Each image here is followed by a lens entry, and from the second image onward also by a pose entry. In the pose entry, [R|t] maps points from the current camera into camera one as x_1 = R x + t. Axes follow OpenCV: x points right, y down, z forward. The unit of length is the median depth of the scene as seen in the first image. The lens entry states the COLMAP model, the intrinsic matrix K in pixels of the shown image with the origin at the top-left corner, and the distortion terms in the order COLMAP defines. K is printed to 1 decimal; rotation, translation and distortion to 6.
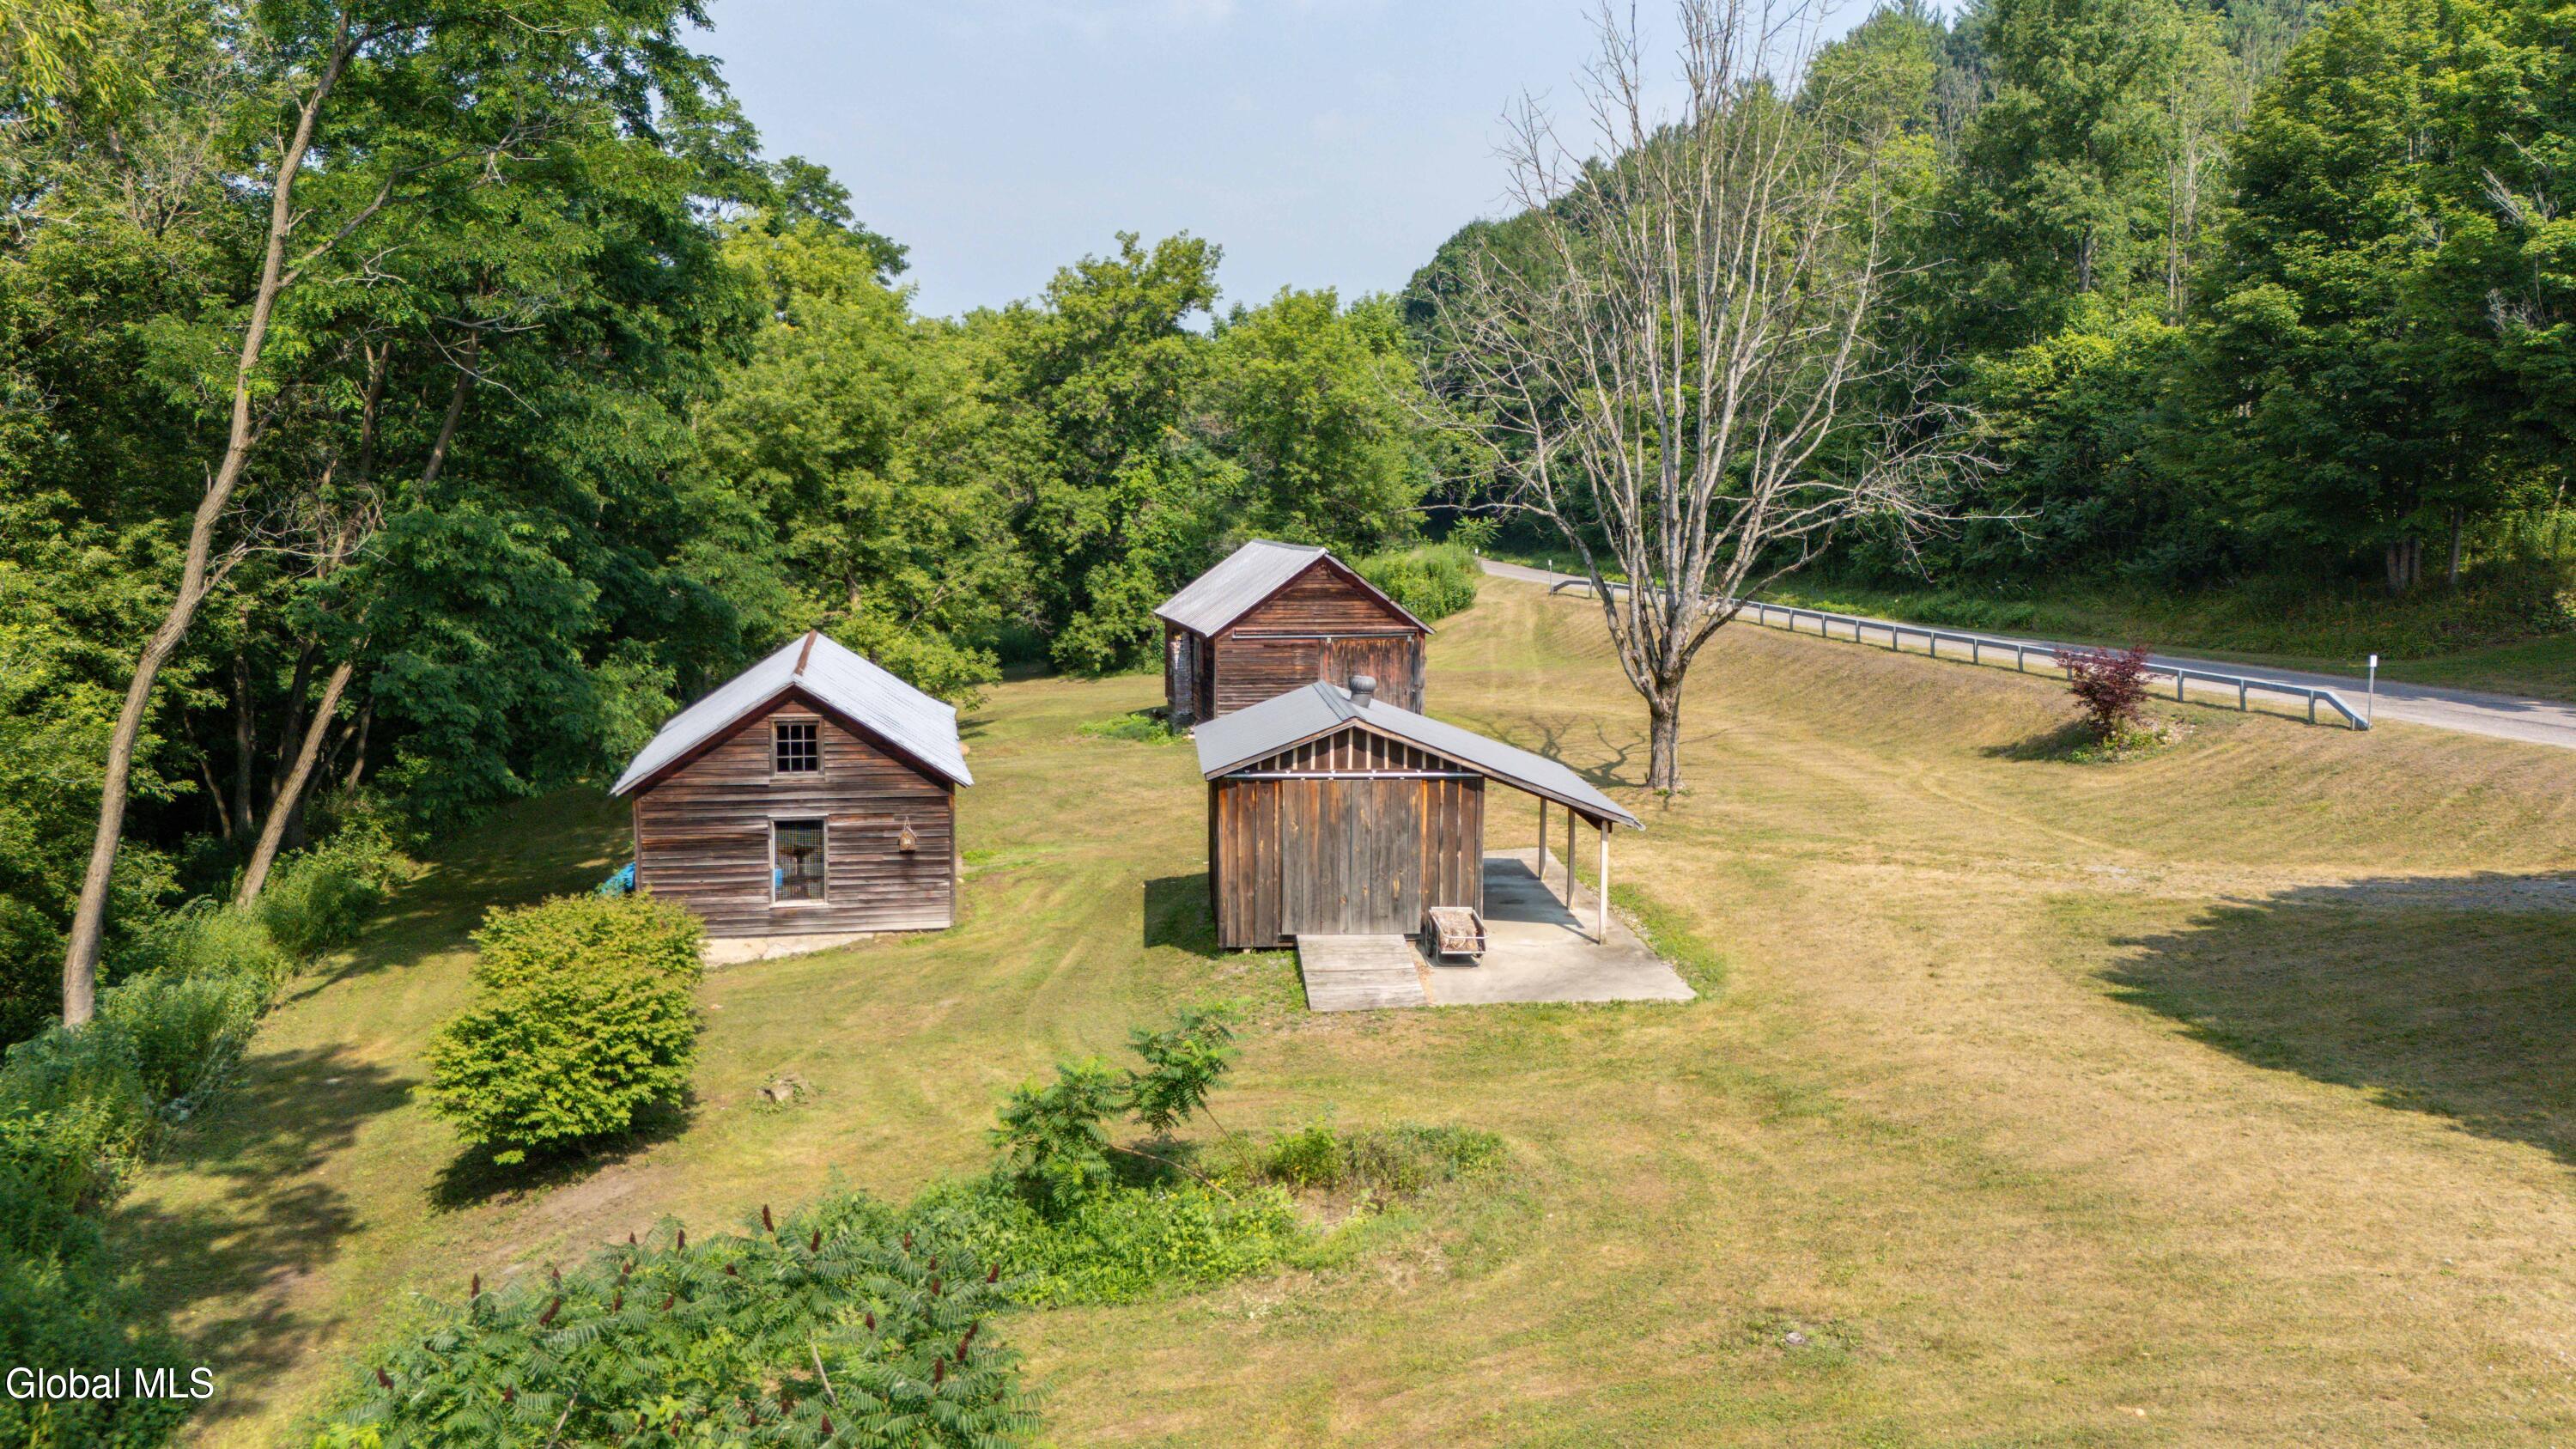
lens RADIAL K [[1882.4, 0, 1310.2], [0, 1882.4, 745.1], [0, 0, 1]] dist [0.066135, -0.056354]
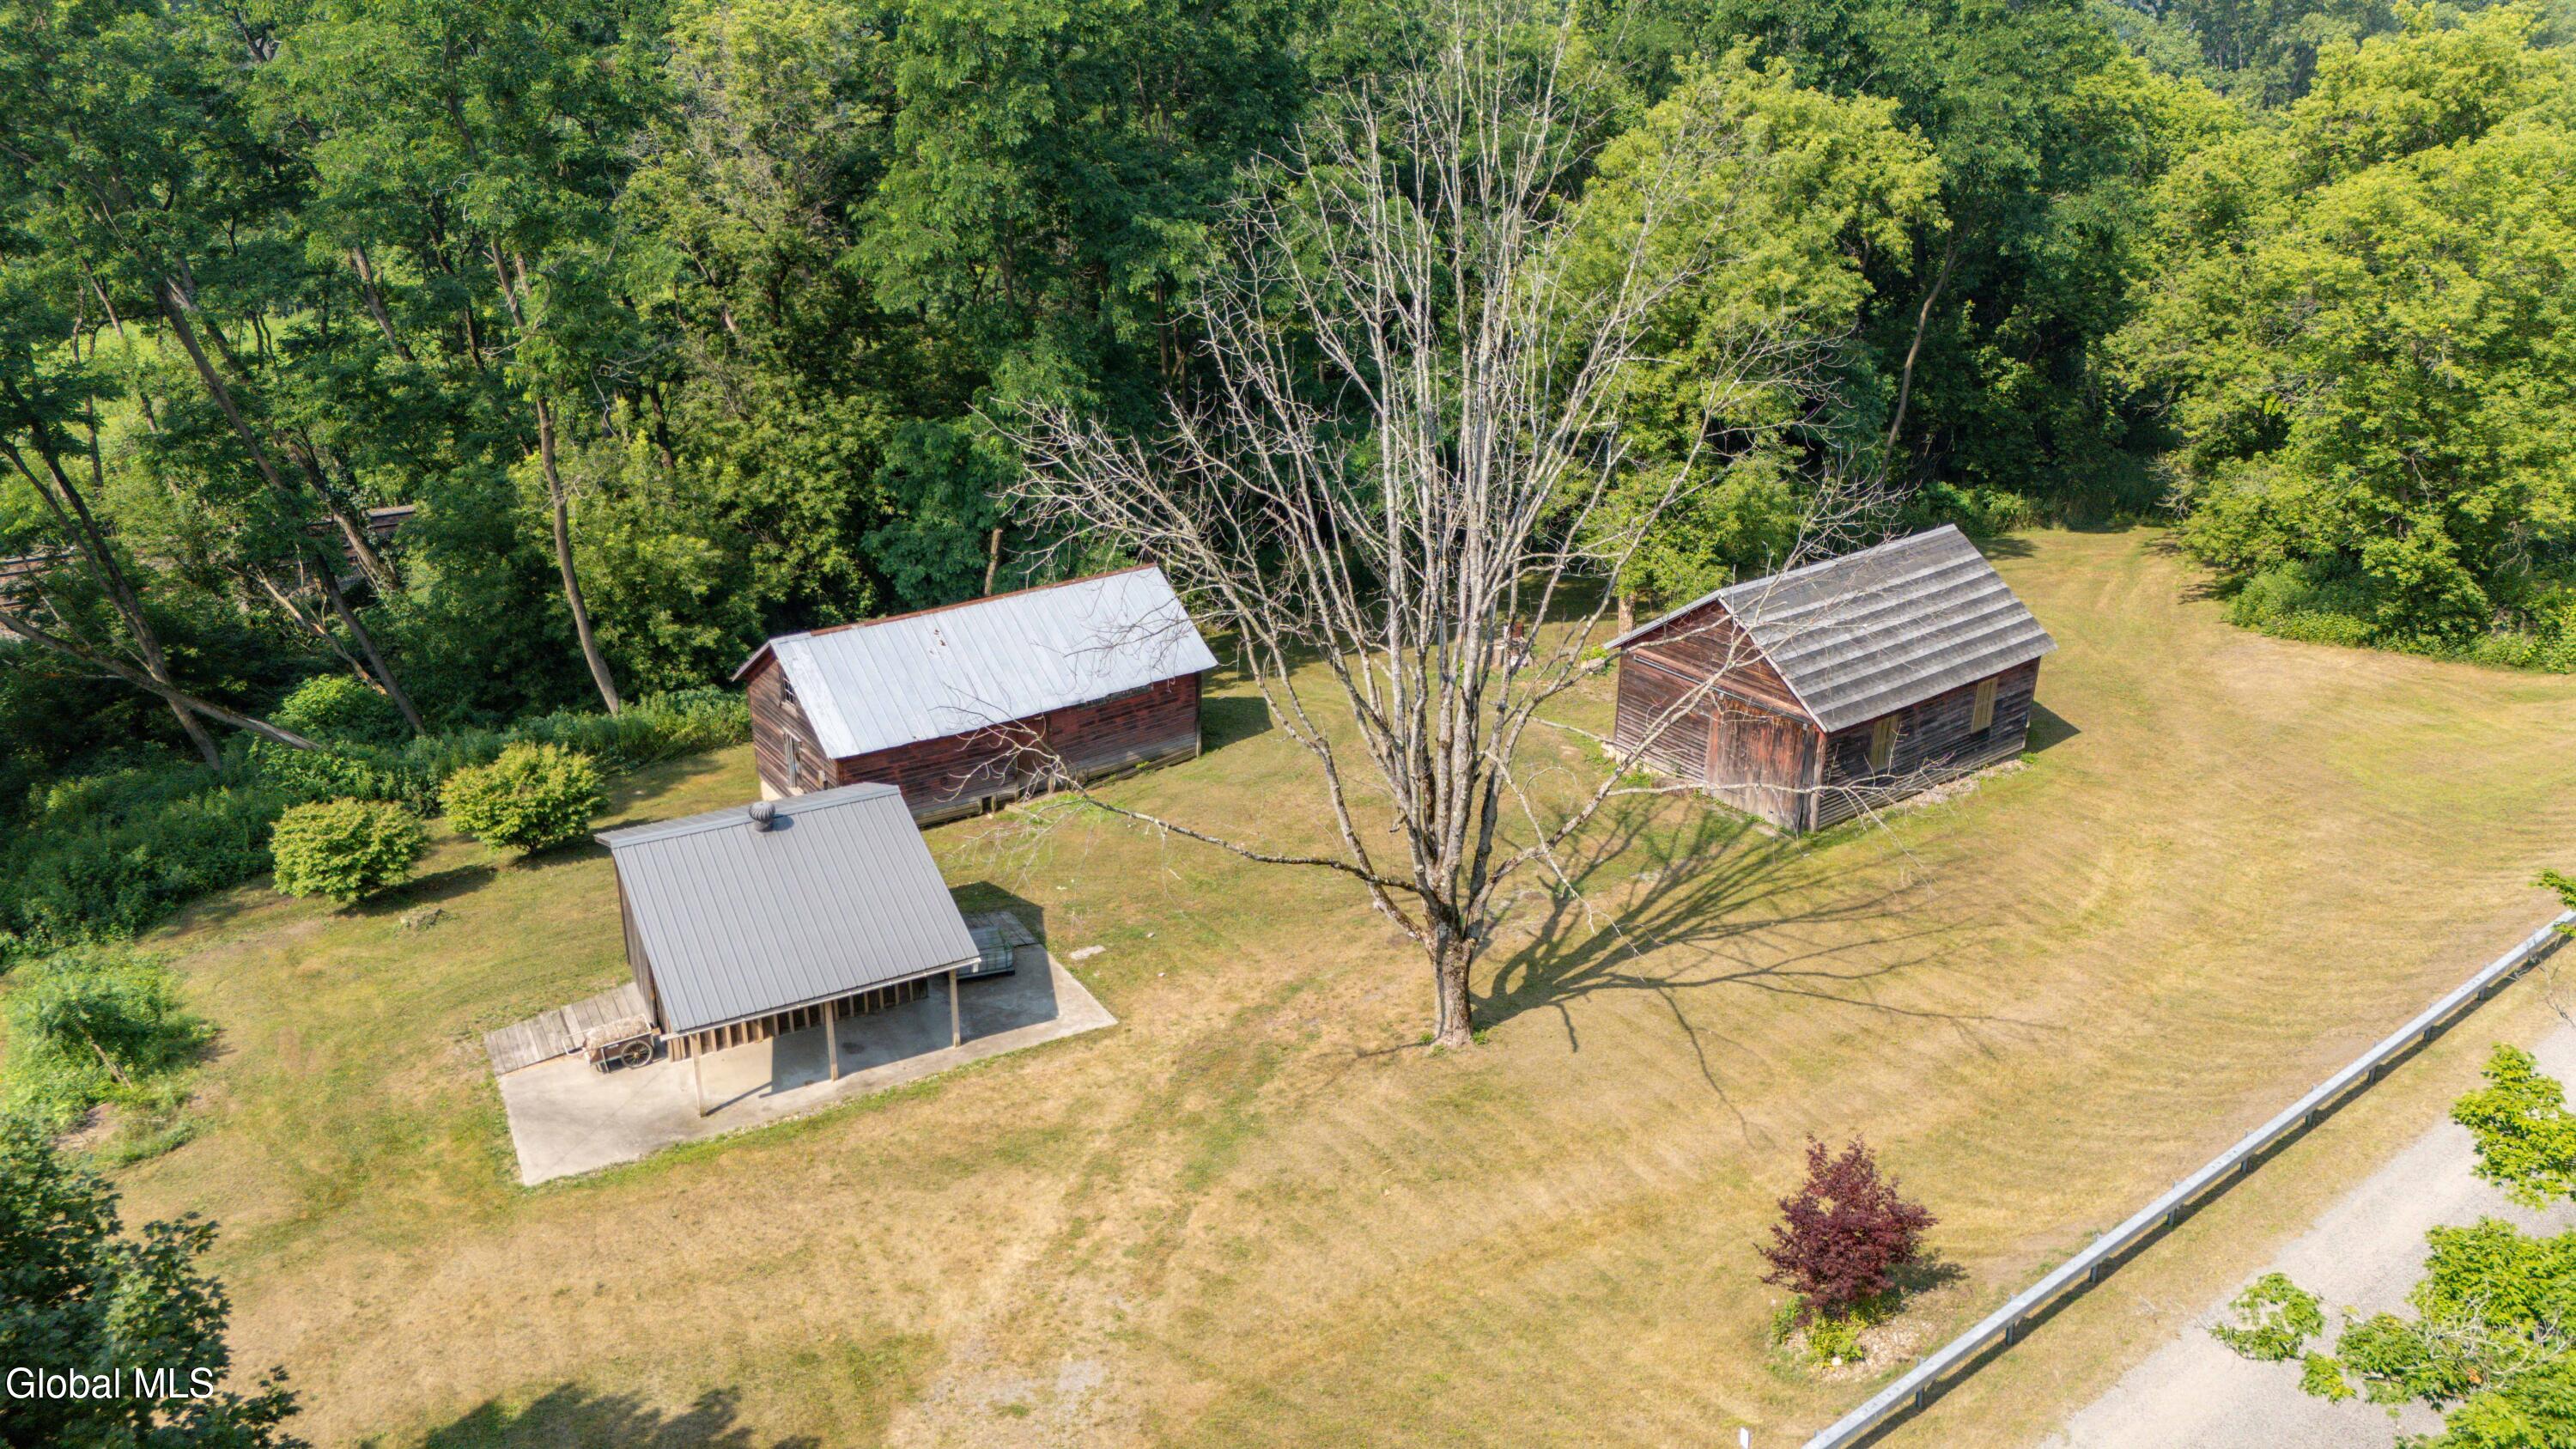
lens RADIAL K [[1882.4, 0, 1284.7], [0, 1882.4, 722.4], [0, 0, 1]] dist [0.066135, -0.056354]
pose [[0.406930, 0.351461, -0.843139, 0.836507], [-0.140297, 0.936113, 0.322504, -0.376207], [0.902621, -0.012946, 0.430241, 0.597950]]
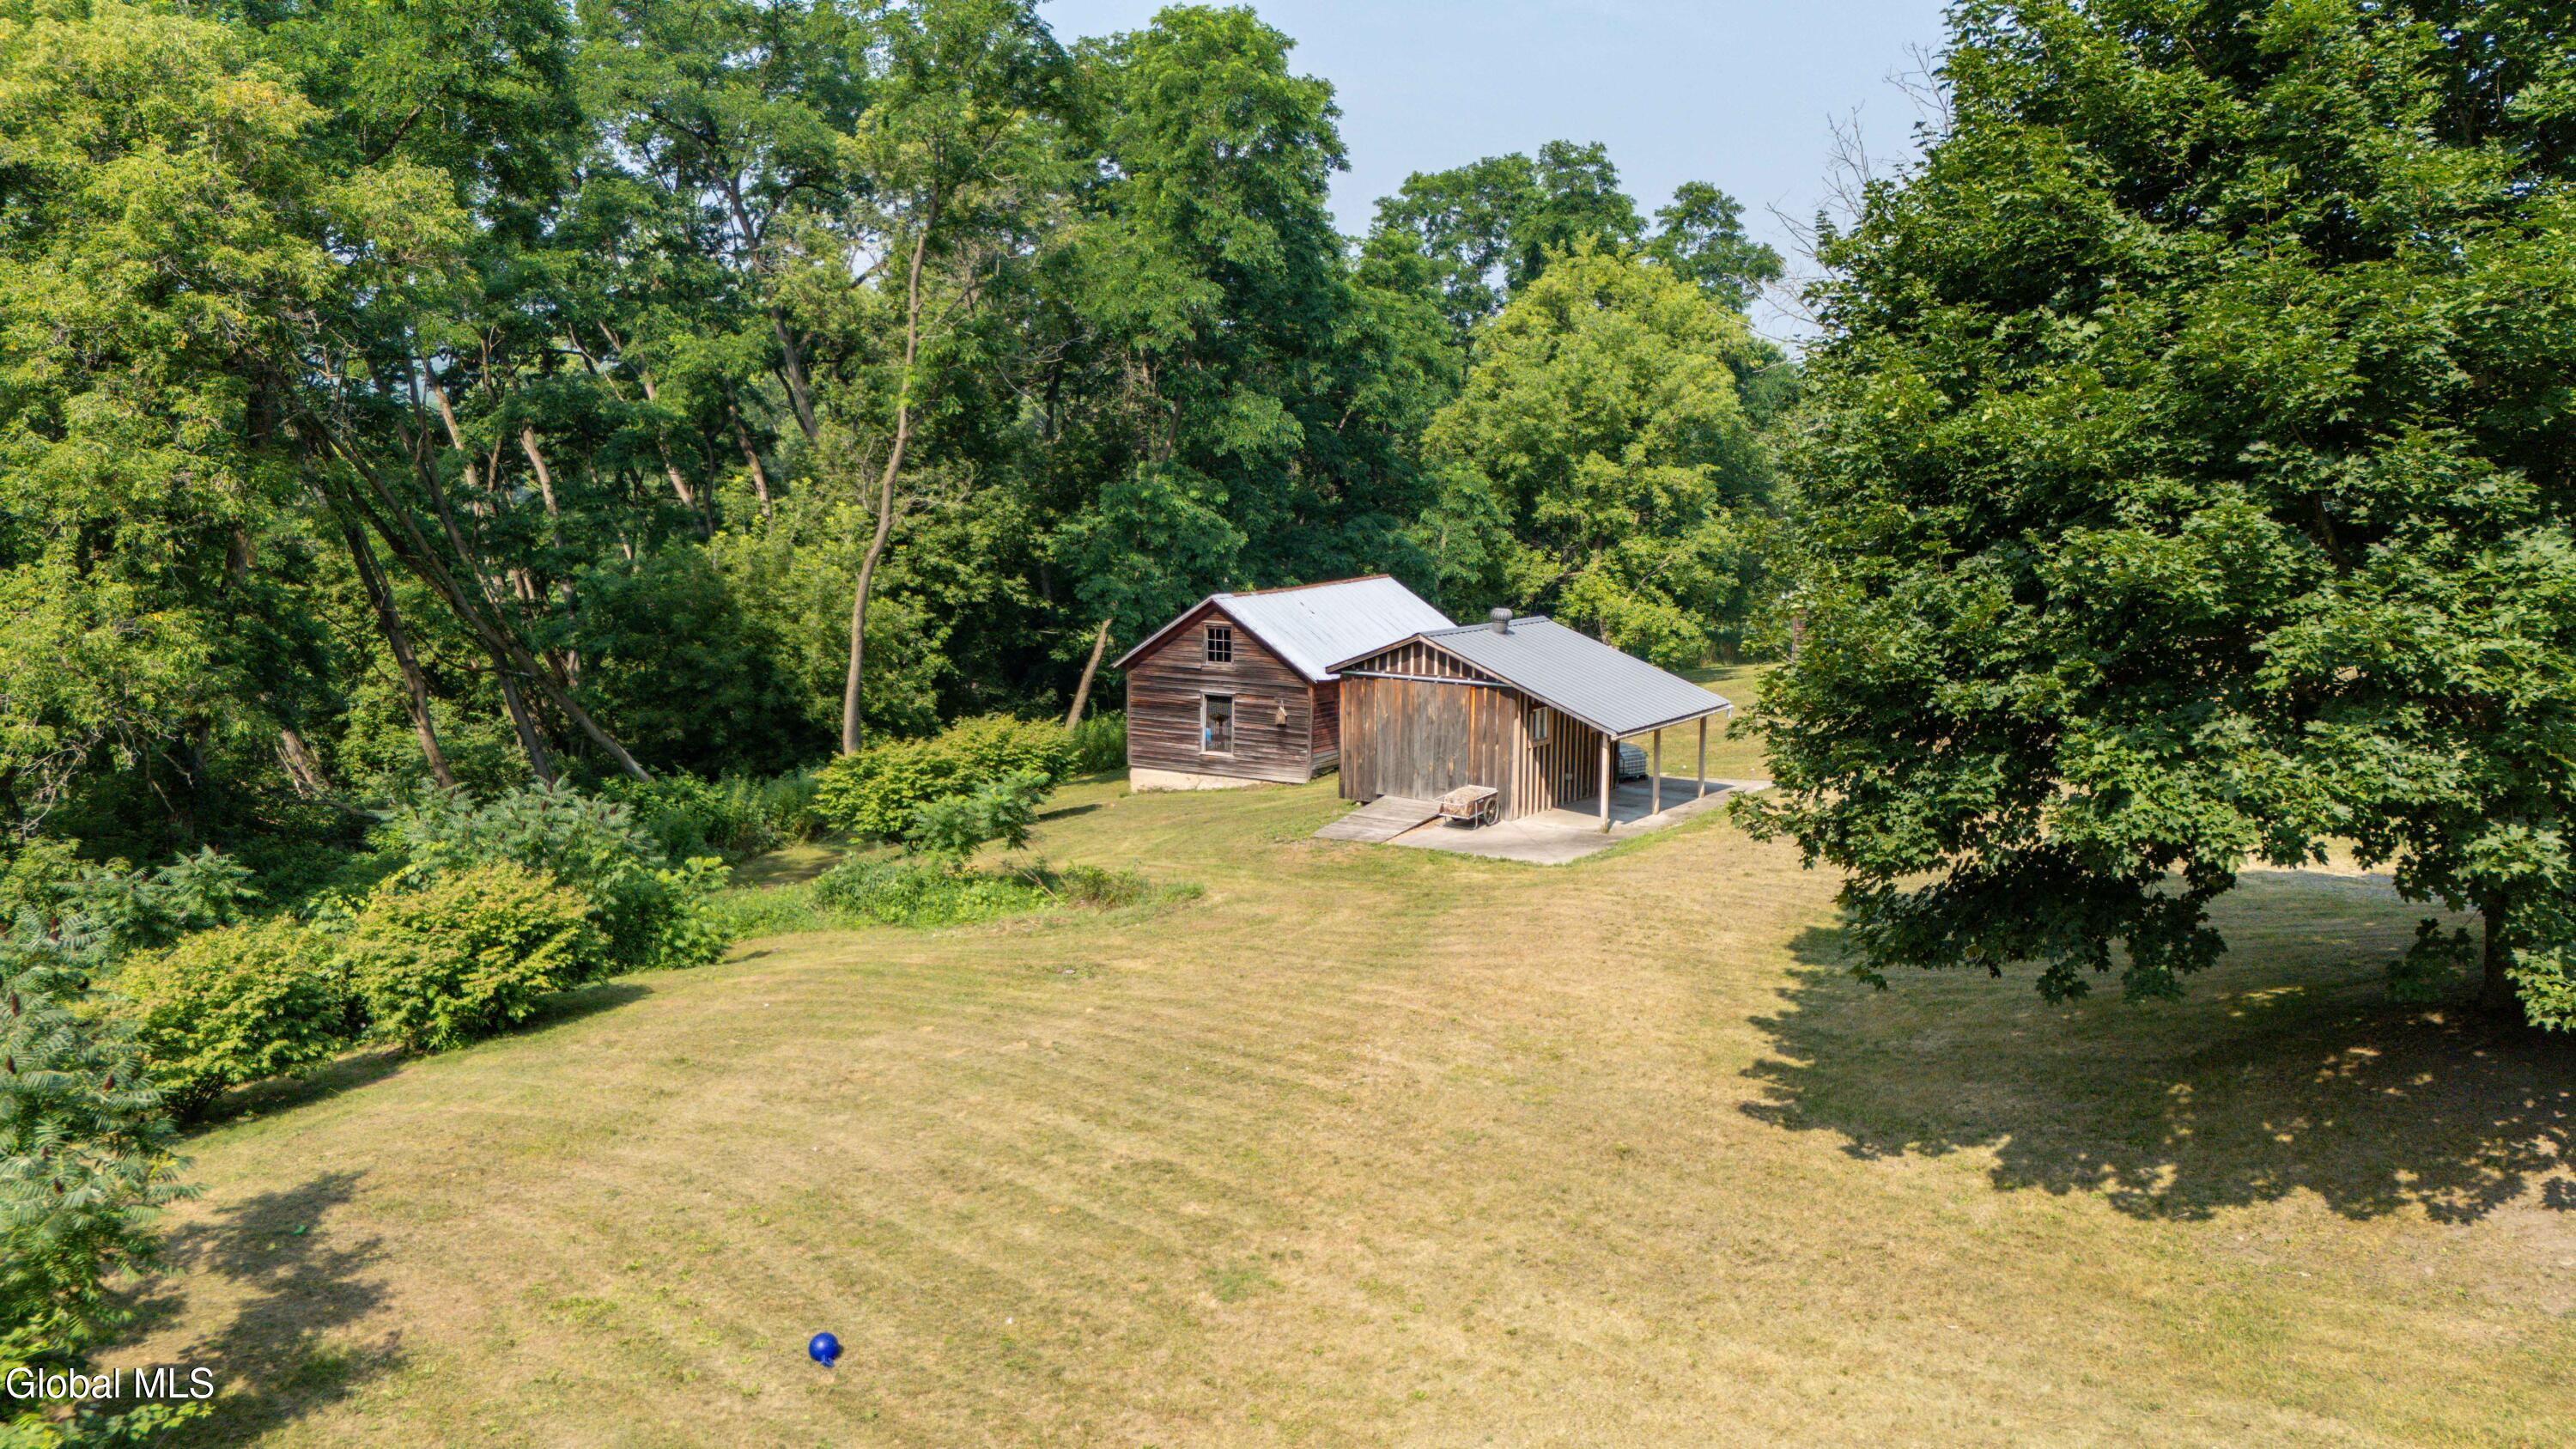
lens RADIAL K [[1882.4, 0, 1306.4], [0, 1882.4, 747.7], [0, 0, 1]] dist [0.066135, -0.056354]
pose [[0.773762, 0.094979, -0.626316, 0.552953], [-0.091158, 0.995100, 0.038286, 0.014884], [0.626883, 0.027470, 0.778629, -0.054306]]
